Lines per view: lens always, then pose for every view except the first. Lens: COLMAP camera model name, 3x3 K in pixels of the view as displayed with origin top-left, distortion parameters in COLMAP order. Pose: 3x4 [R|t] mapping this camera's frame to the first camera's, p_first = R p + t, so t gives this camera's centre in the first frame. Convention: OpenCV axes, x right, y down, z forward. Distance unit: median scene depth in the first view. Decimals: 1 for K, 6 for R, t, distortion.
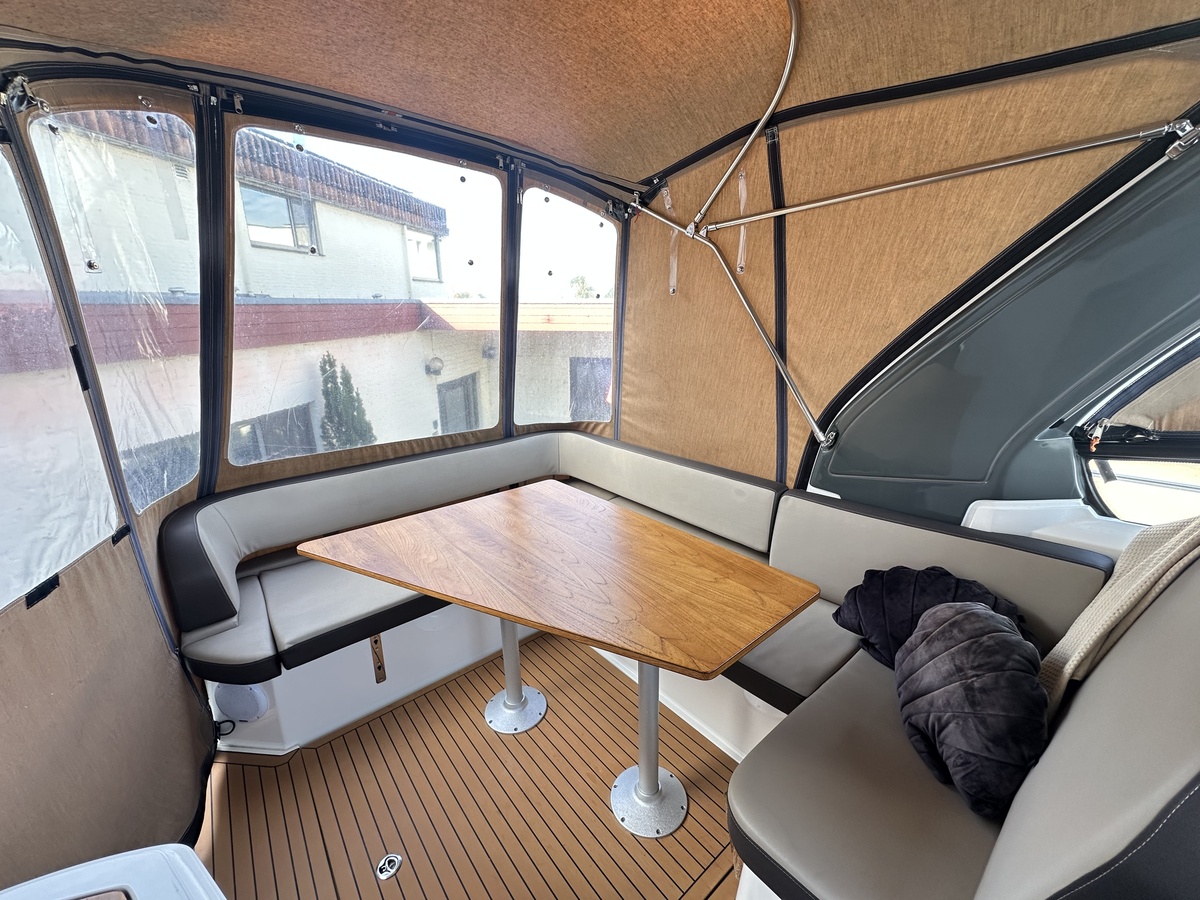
lens RADIAL K [[478.0, 0, 600.0], [0, 478.0, 450.0], [0, 0, 1]] dist [-0.002460, 0.000380]
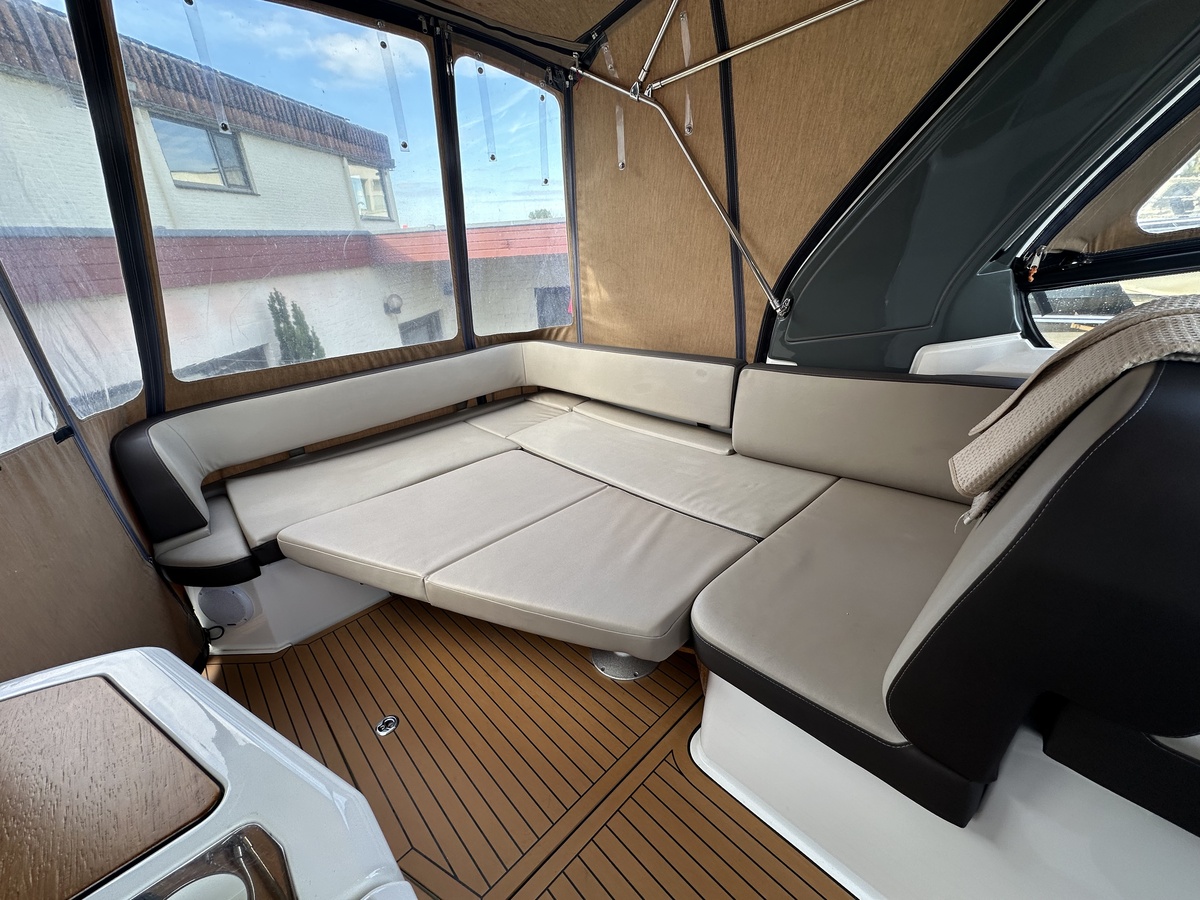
lens RADIAL K [[478.8, 0, 600.7], [0, 478.8, 449.5], [0, 0, 1]] dist [-0.002766, 0.000219]
pose [[0.996207, -0.078077, 0.038410, 0.030449], [0.073022, 0.990214, 0.118930, 0.120000], [-0.047320, -0.115675, 0.992159, -0.012423]]
